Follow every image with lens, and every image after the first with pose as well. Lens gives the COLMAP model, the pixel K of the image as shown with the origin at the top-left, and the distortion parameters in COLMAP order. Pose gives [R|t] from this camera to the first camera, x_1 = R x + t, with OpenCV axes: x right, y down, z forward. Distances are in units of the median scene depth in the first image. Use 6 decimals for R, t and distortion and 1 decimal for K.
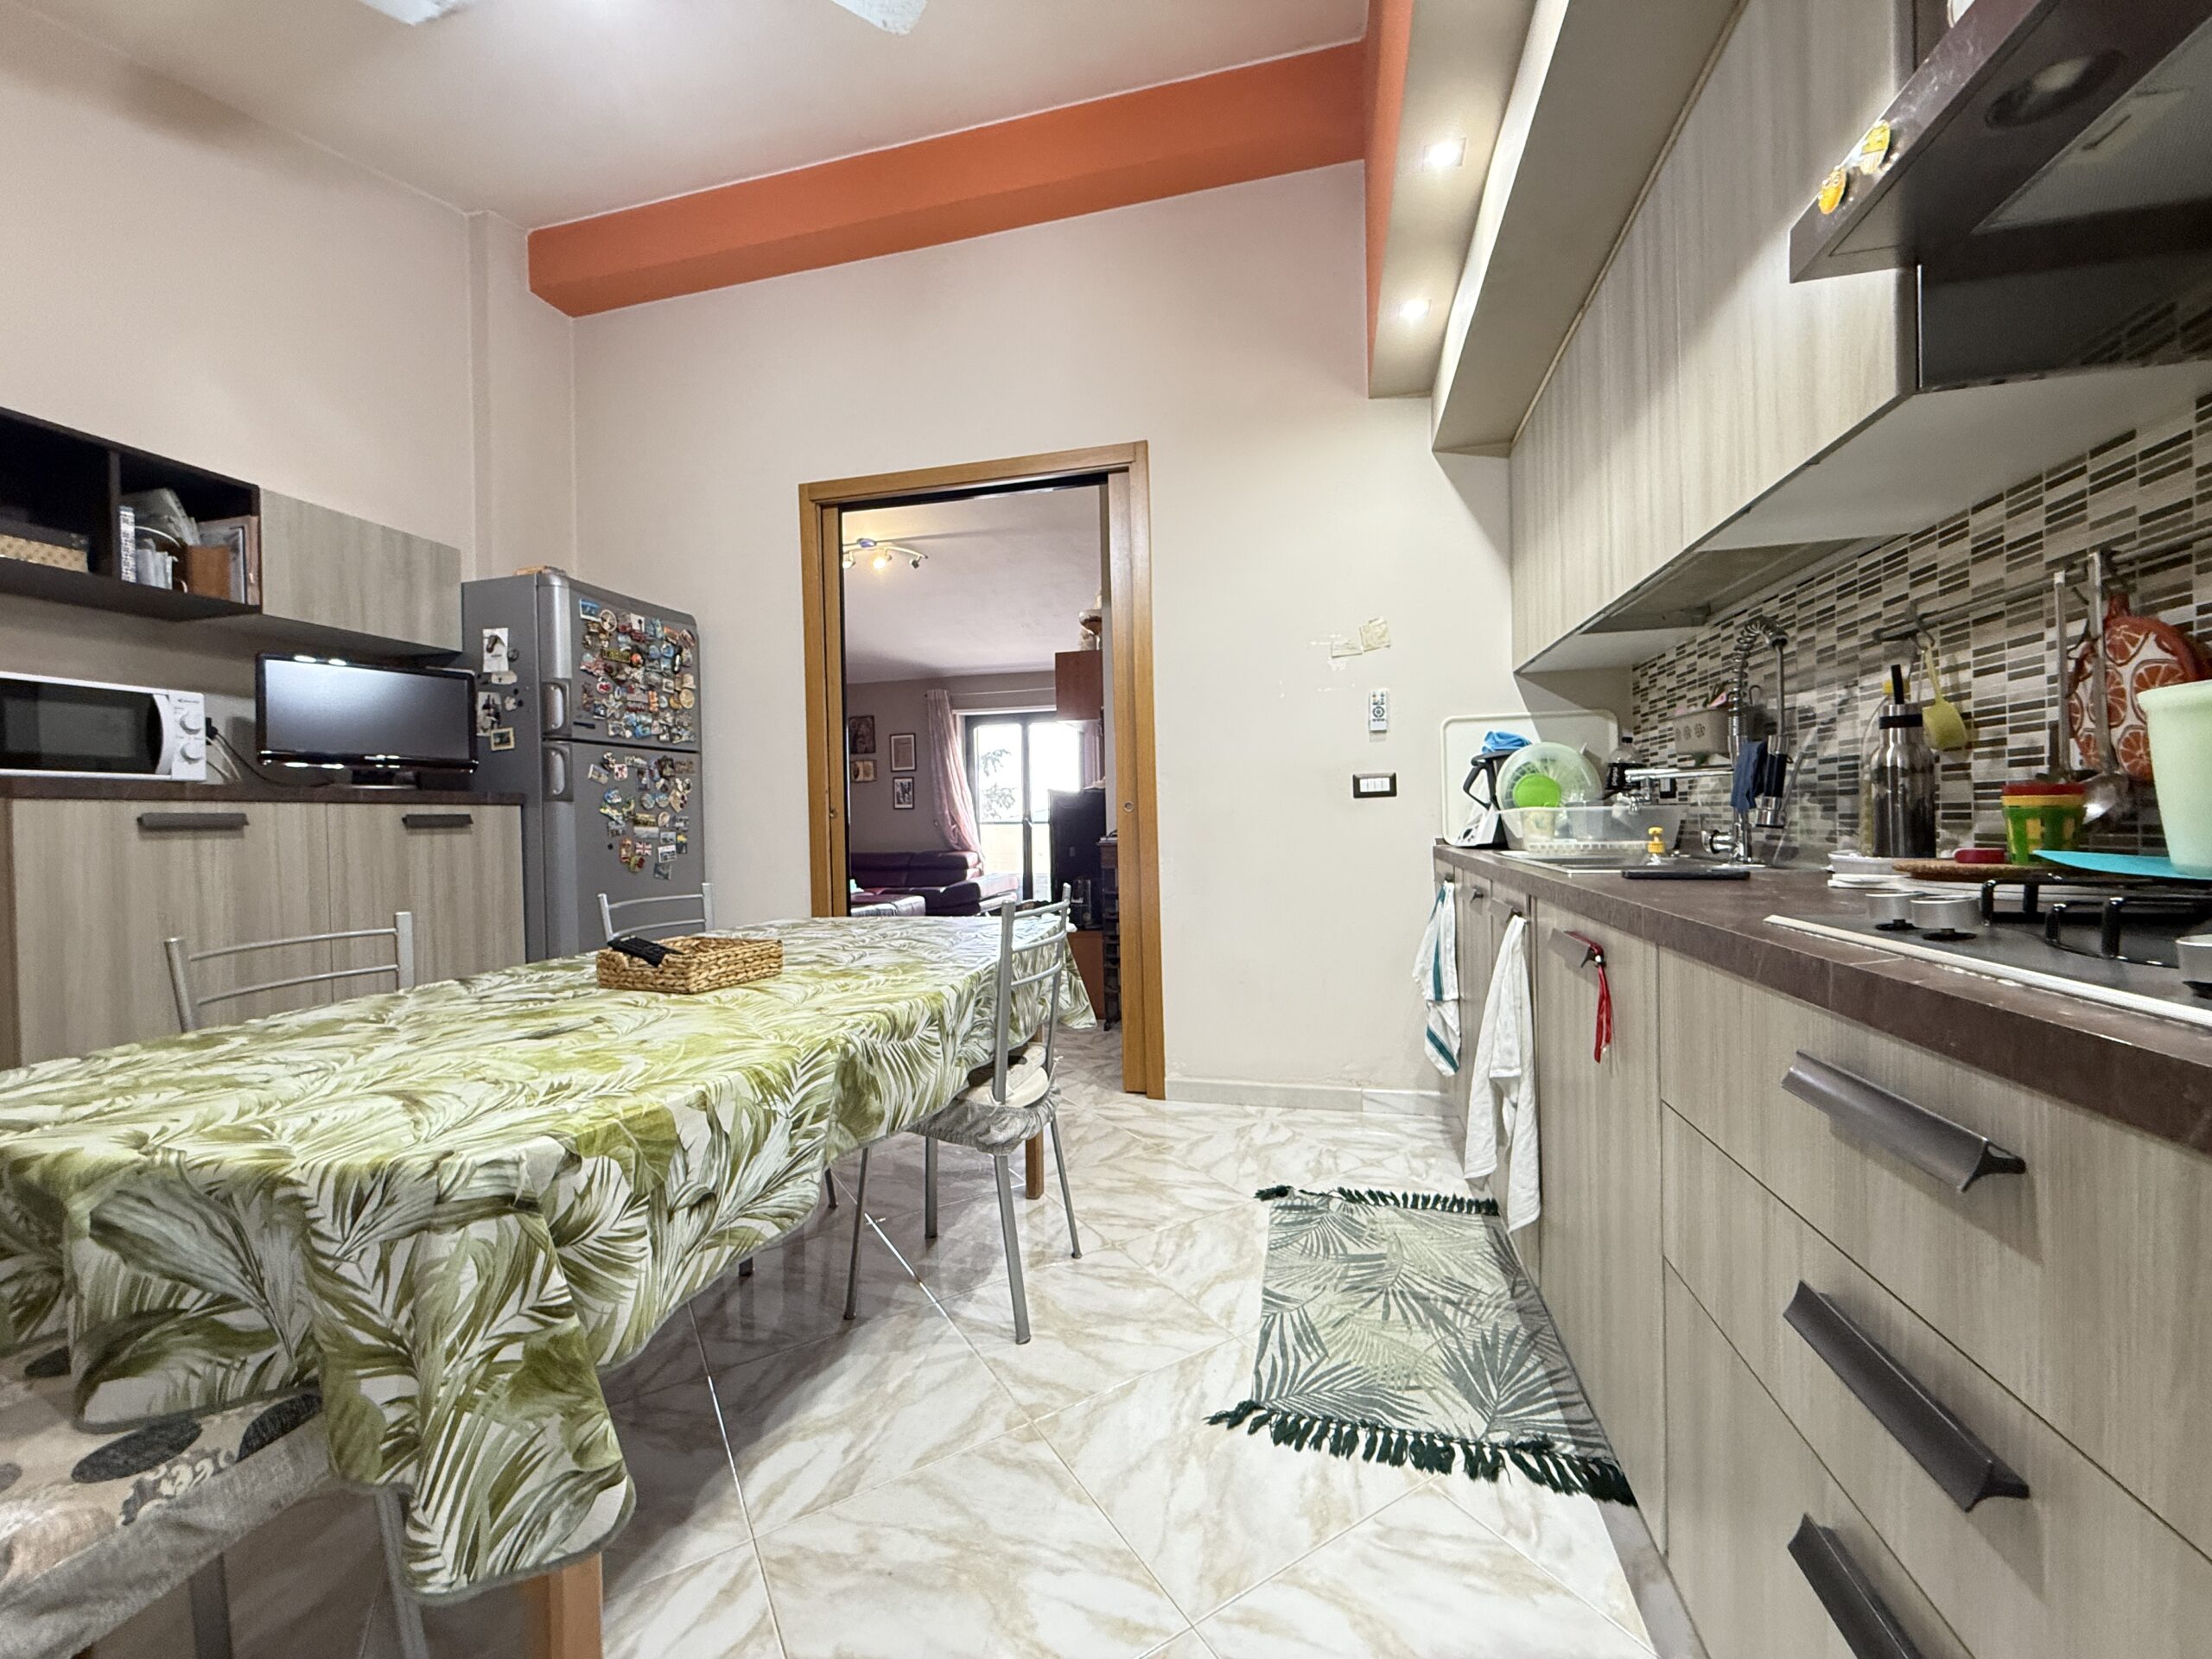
lens RADIAL K [[880.7, 0, 1100.7], [0, 880.7, 828.5], [0, 0, 1]] dist [-0.001316, 0.000541]
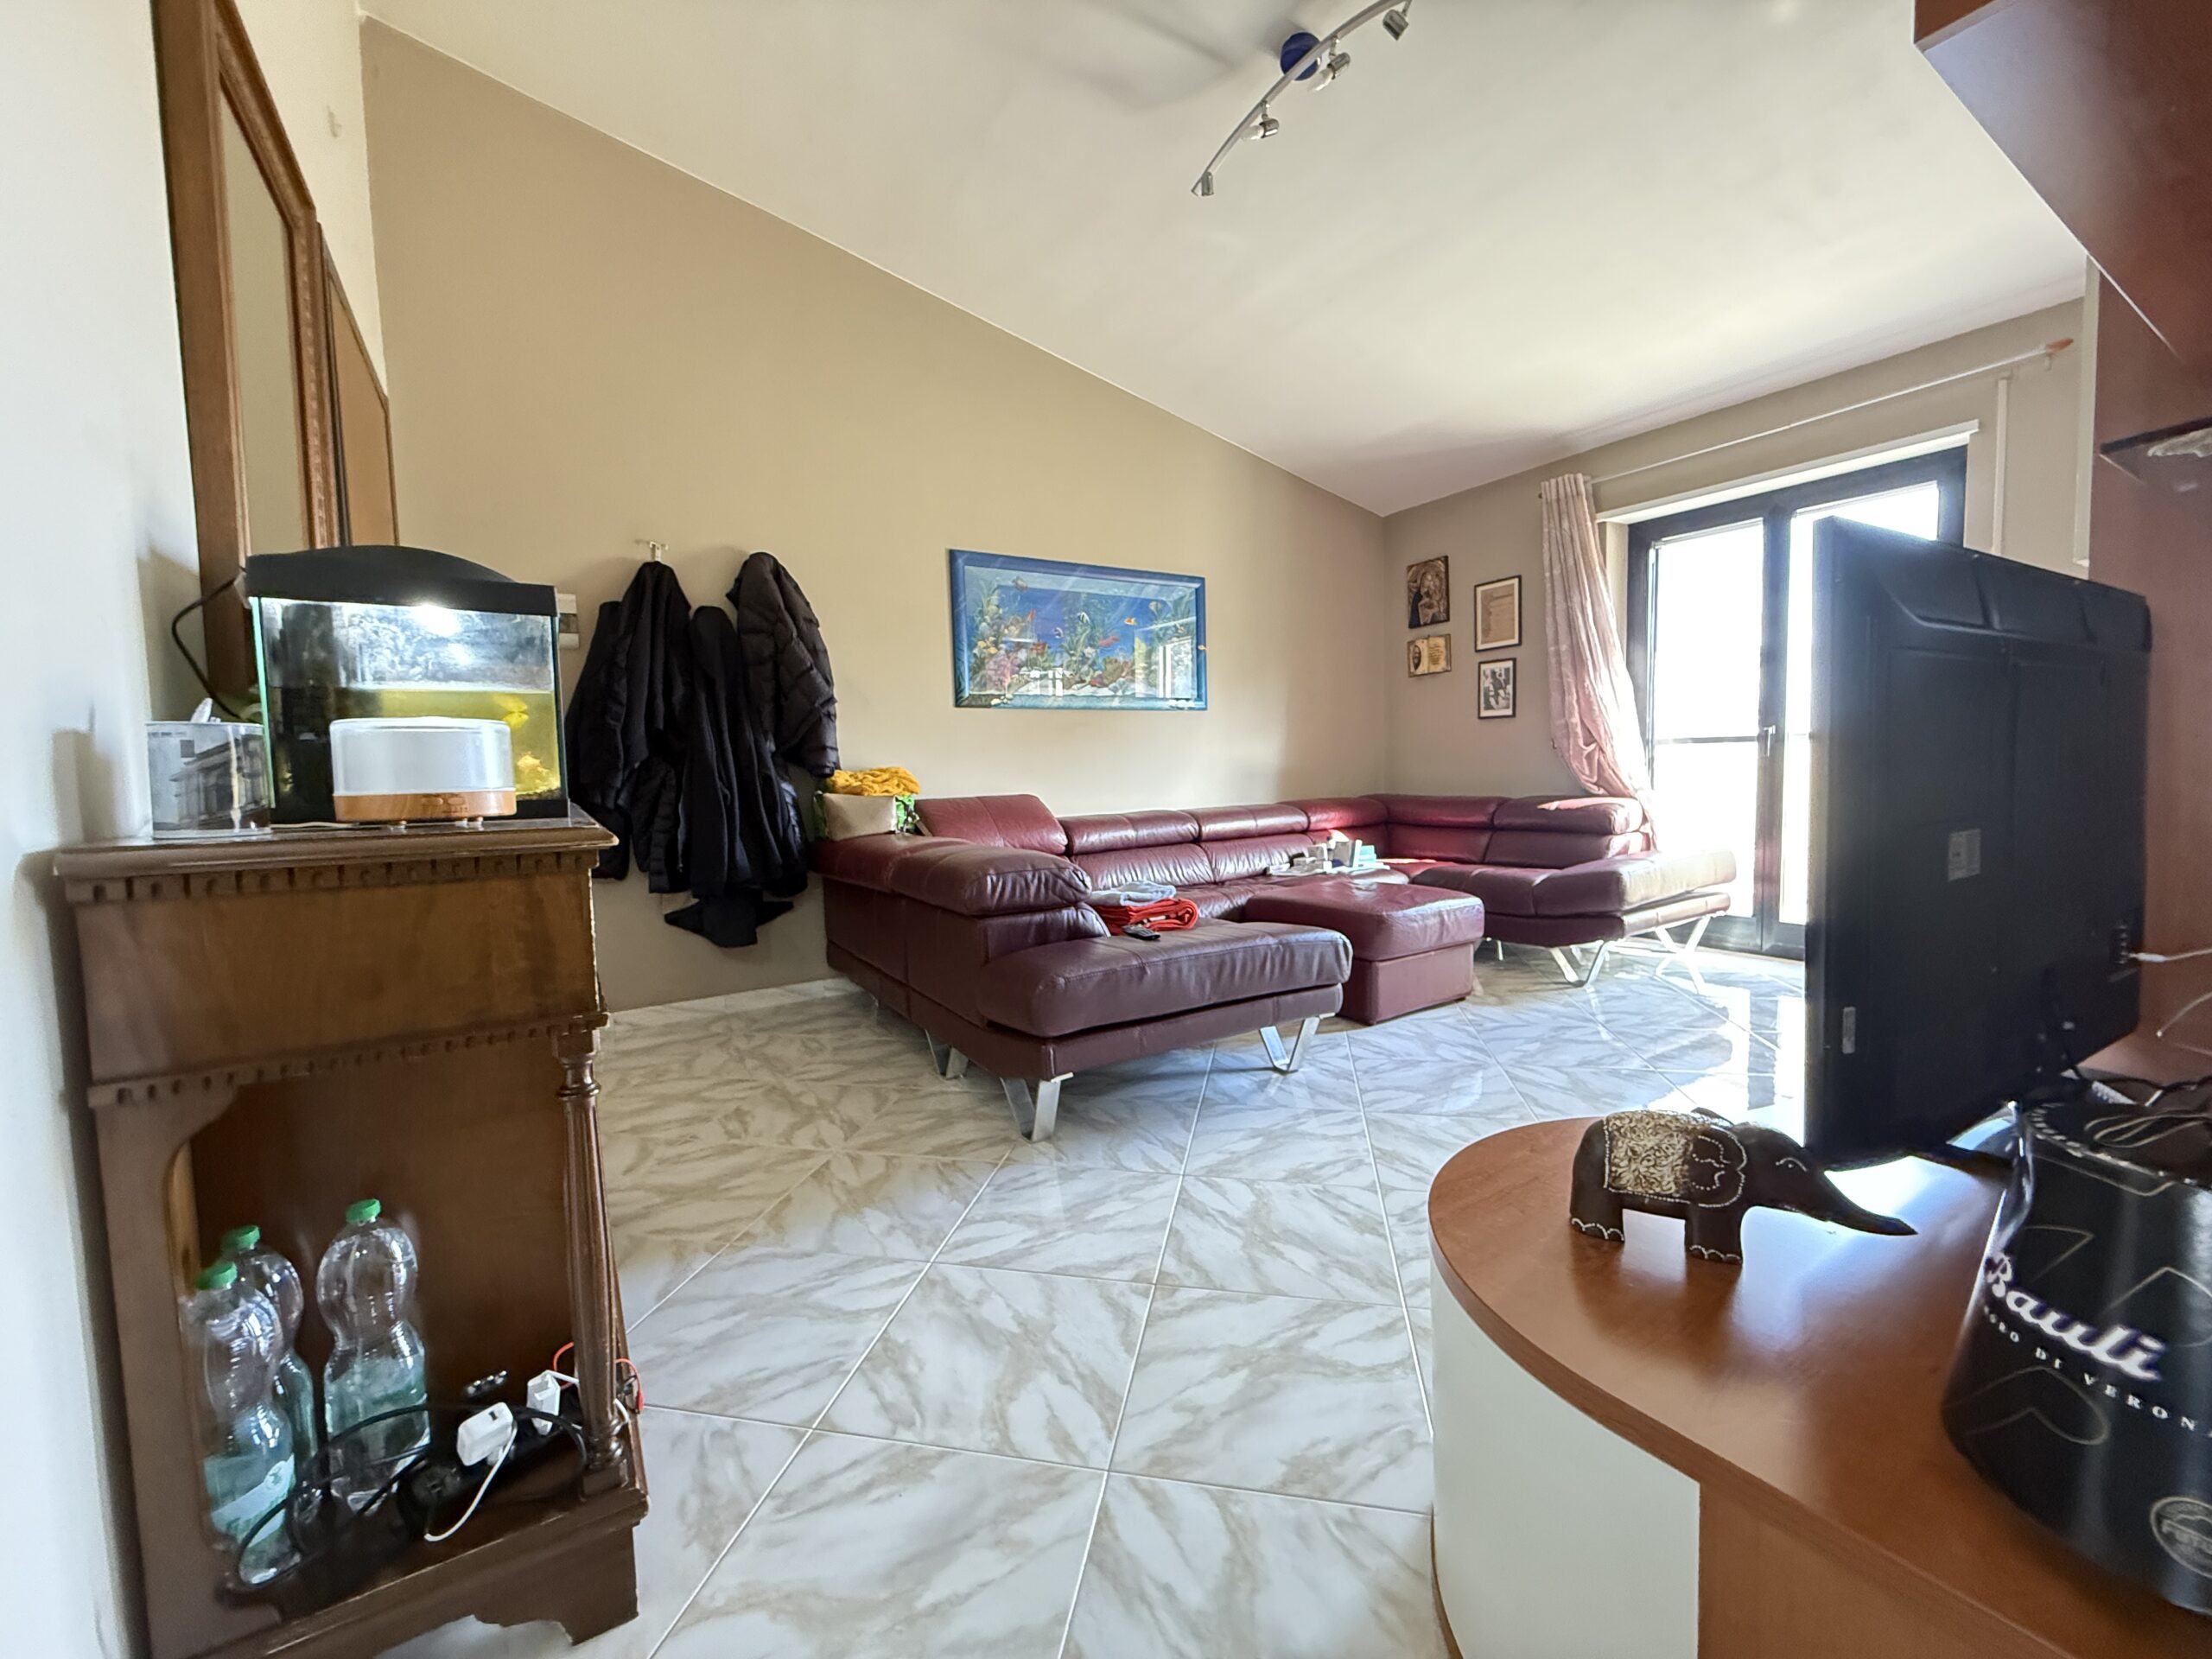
lens RADIAL K [[880.7, 0, 1100.1], [0, 880.7, 829.0], [0, 0, 1]] dist [-0.001316, 0.000541]
pose [[0.727536, 0.048030, -0.684387, -0.088978], [0.007682, 0.996914, 0.078129, 0.008907], [0.686027, -0.062099, 0.724921, 1.650941]]
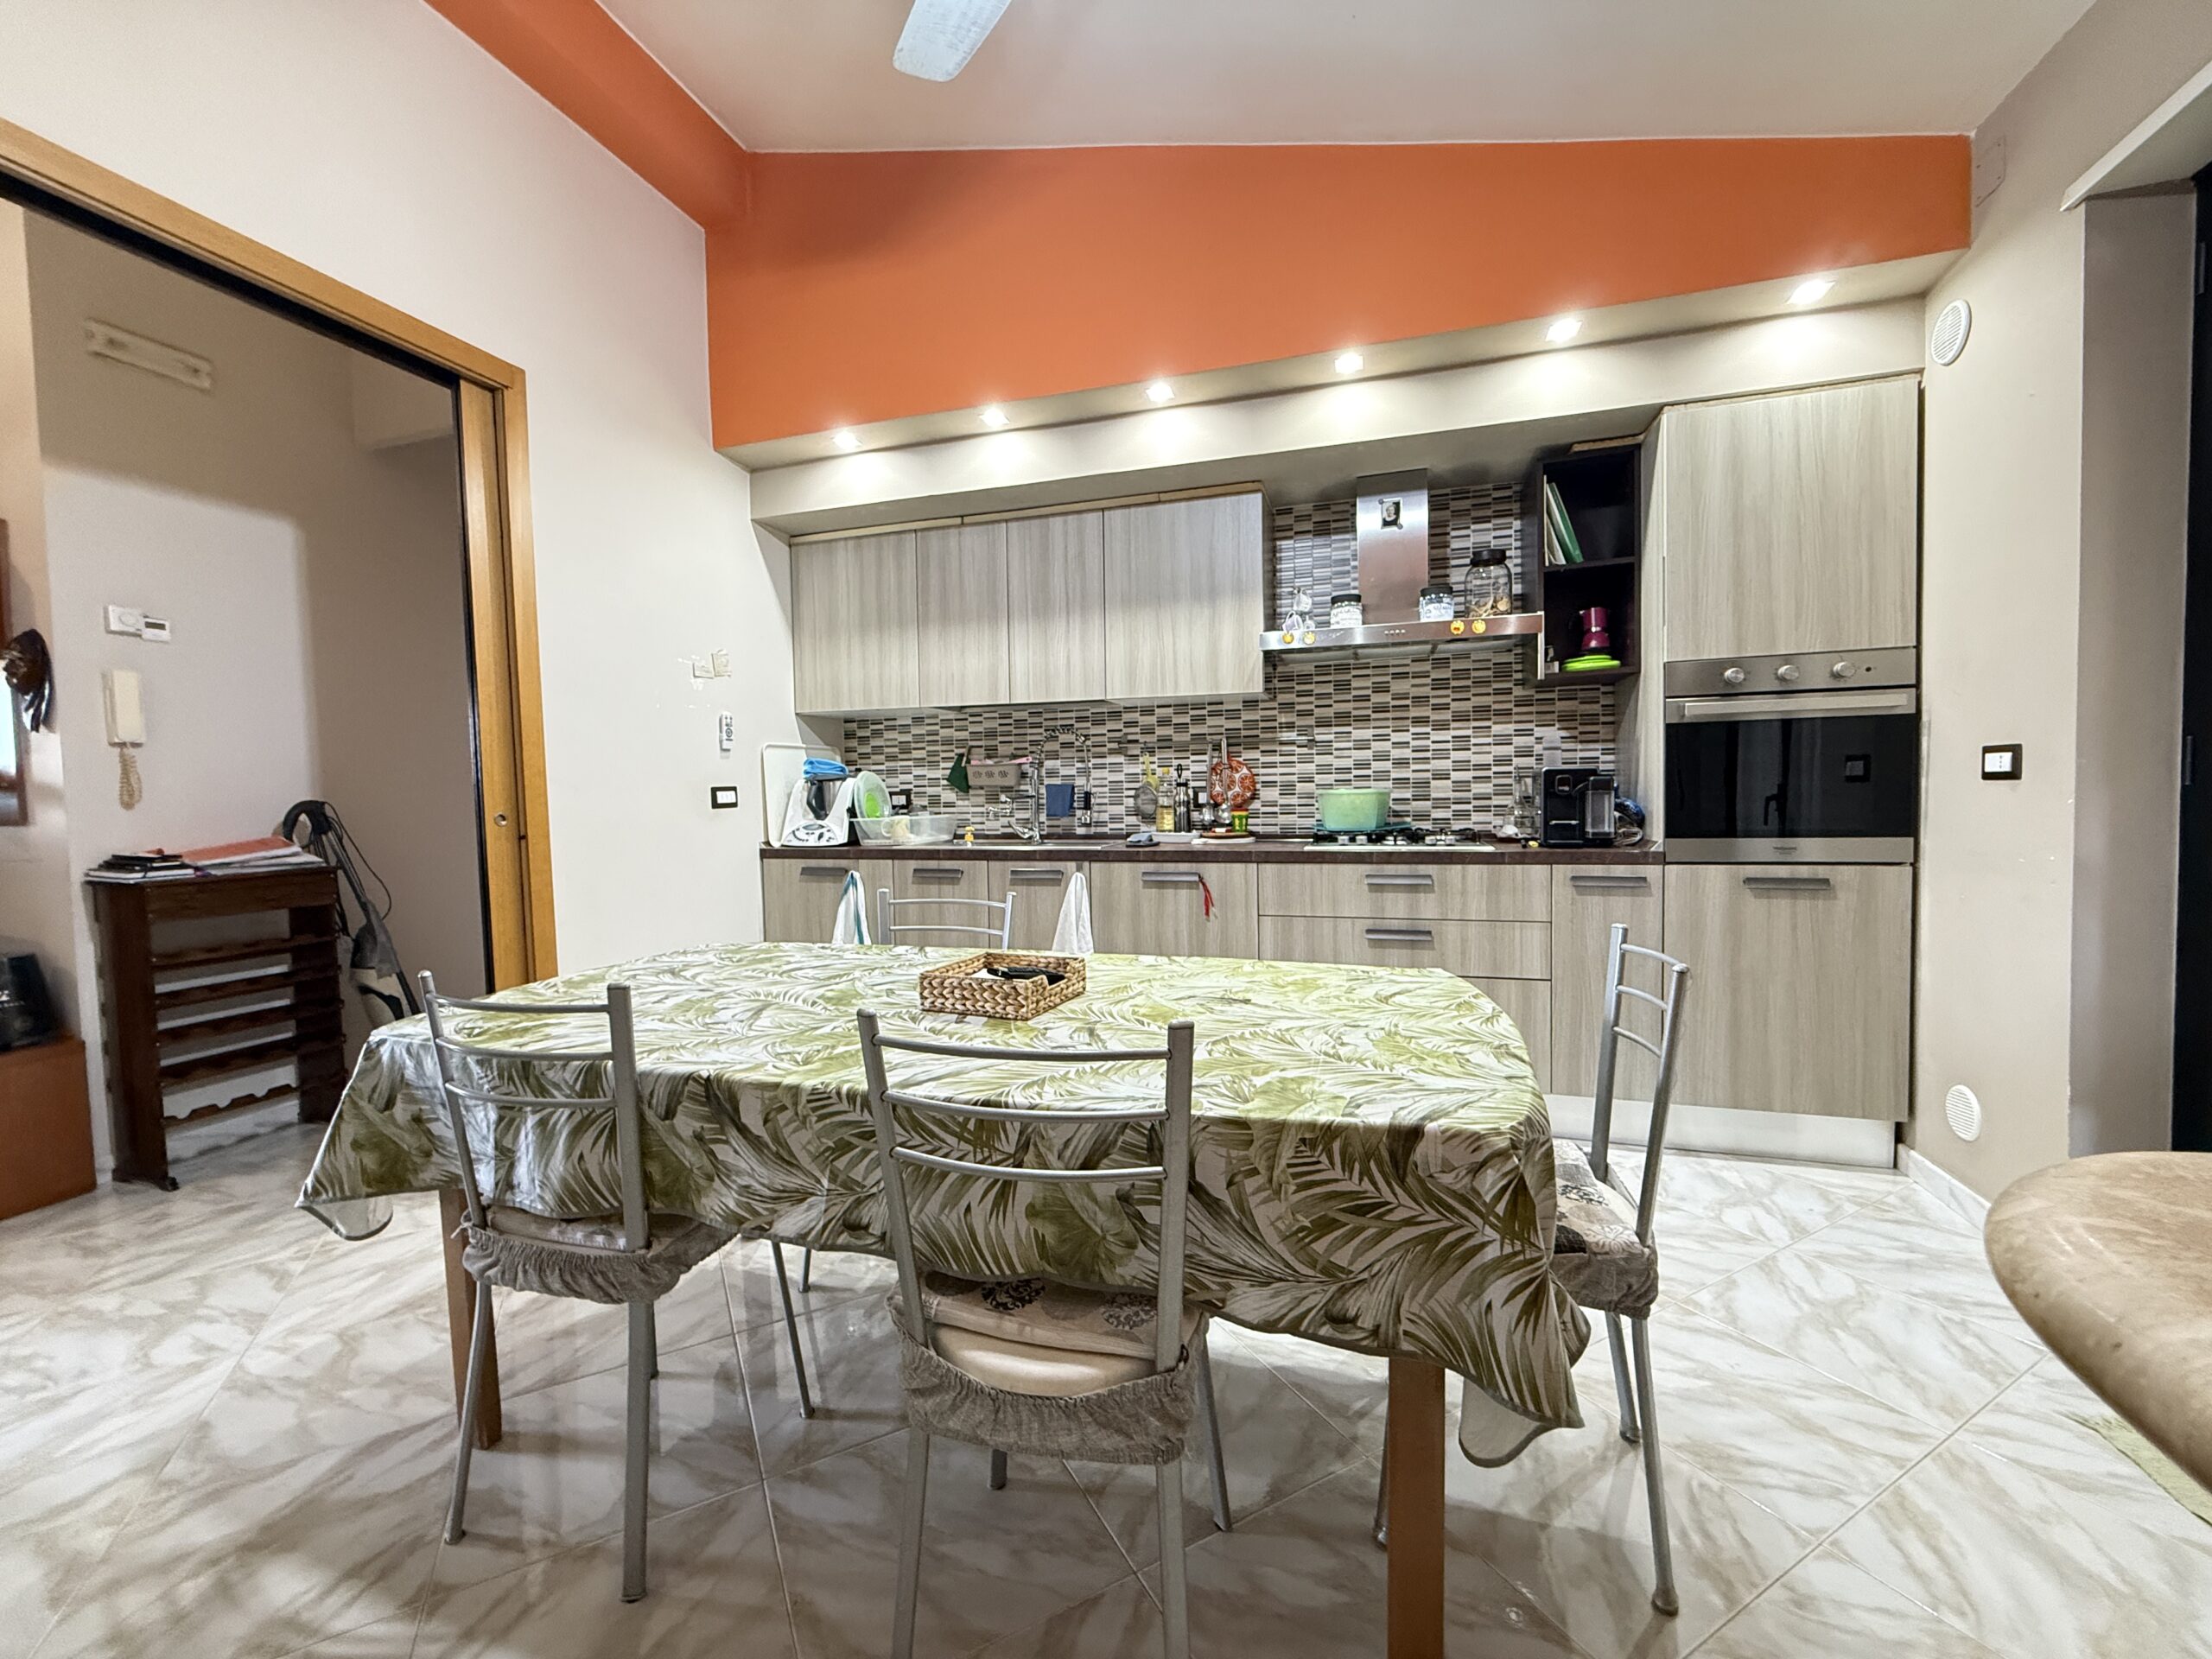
lens RADIAL K [[880.7, 0, 1097.7], [0, 880.7, 826.9], [0, 0, 1]] dist [-0.001316, 0.000541]
pose [[0.061336, -0.021987, 0.997875, -1.022136], [0.026941, 0.999430, 0.020365, -0.027889], [-0.997754, 0.025635, 0.061893, 0.593302]]
